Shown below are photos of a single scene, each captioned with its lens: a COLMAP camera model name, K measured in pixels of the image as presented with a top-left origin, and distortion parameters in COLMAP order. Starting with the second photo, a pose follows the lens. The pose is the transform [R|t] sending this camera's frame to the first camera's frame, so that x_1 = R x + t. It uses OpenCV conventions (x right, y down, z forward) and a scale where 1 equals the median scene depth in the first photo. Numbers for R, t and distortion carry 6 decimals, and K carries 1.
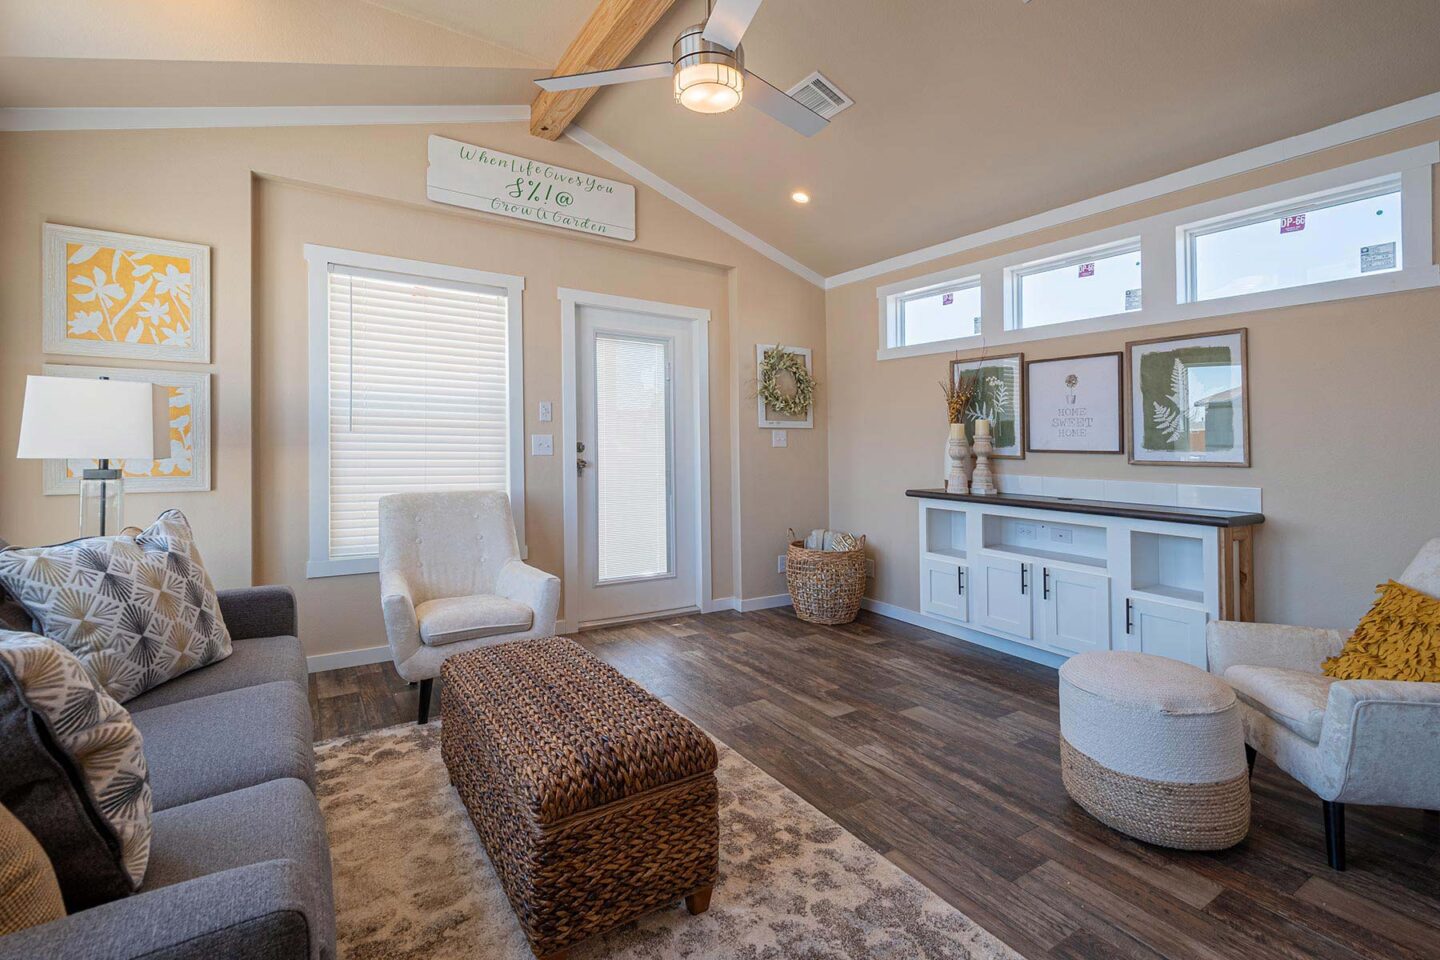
lens RADIAL K [[637.5, 0, 704.1], [0, 637.5, 440.0], [0, 0, 1]] dist [-0.004344, -0.000510]
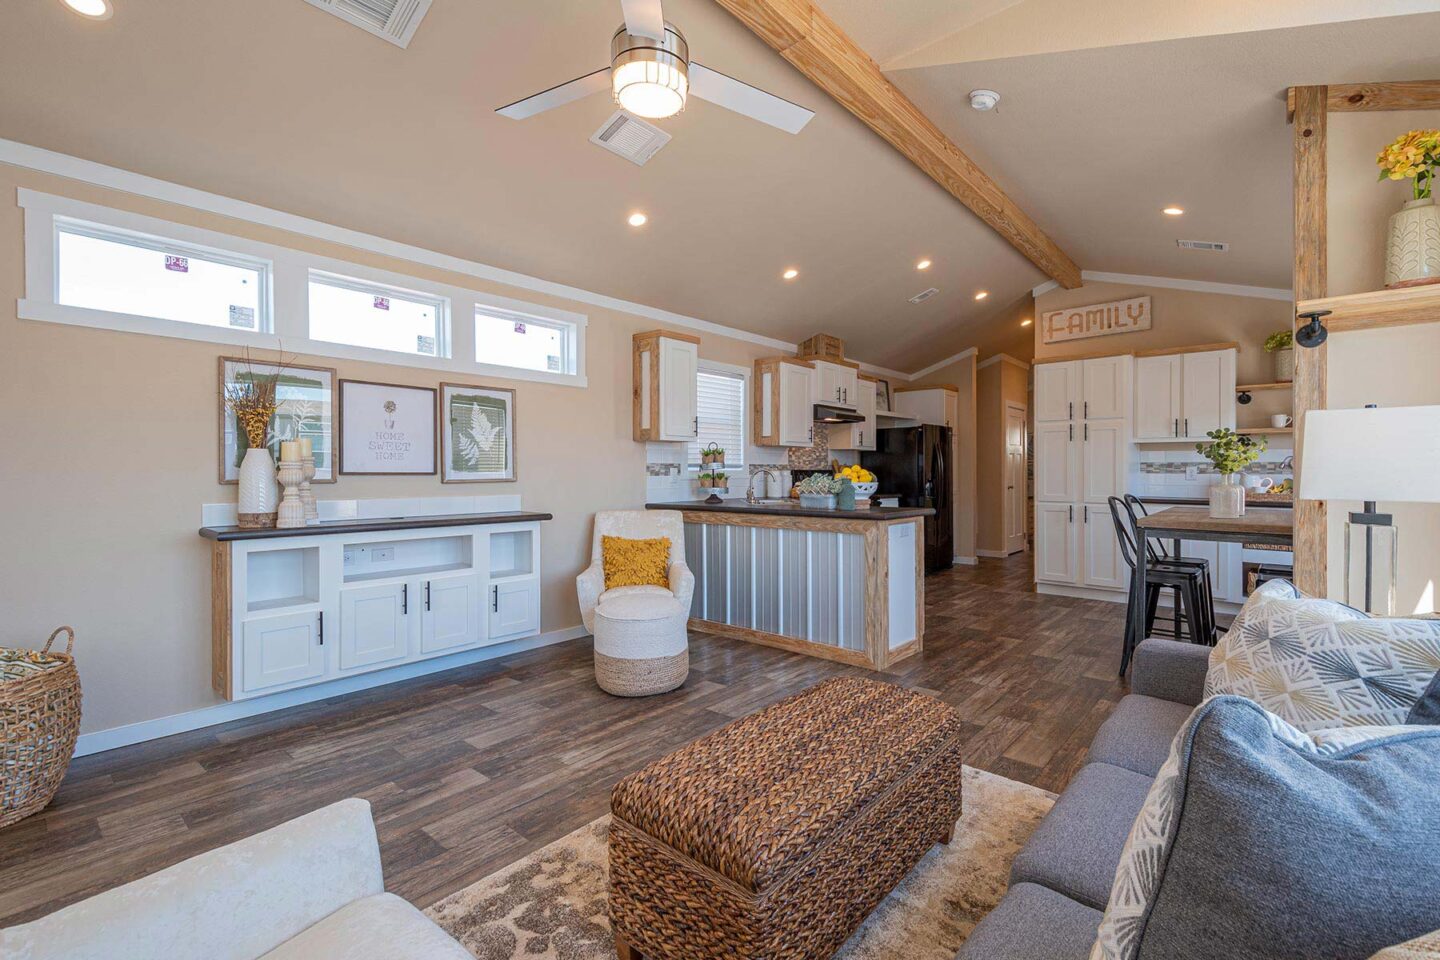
lens RADIAL K [[637.5, 0, 709.3], [0, 637.5, 469.8], [0, 0, 1]] dist [-0.004344, -0.000510]
pose [[-0.278100, 0.003993, 0.960544, -0.635311], [0.003676, 0.999988, -0.003093, 0.018307], [-0.960545, 0.002671, -0.278112, 0.855368]]
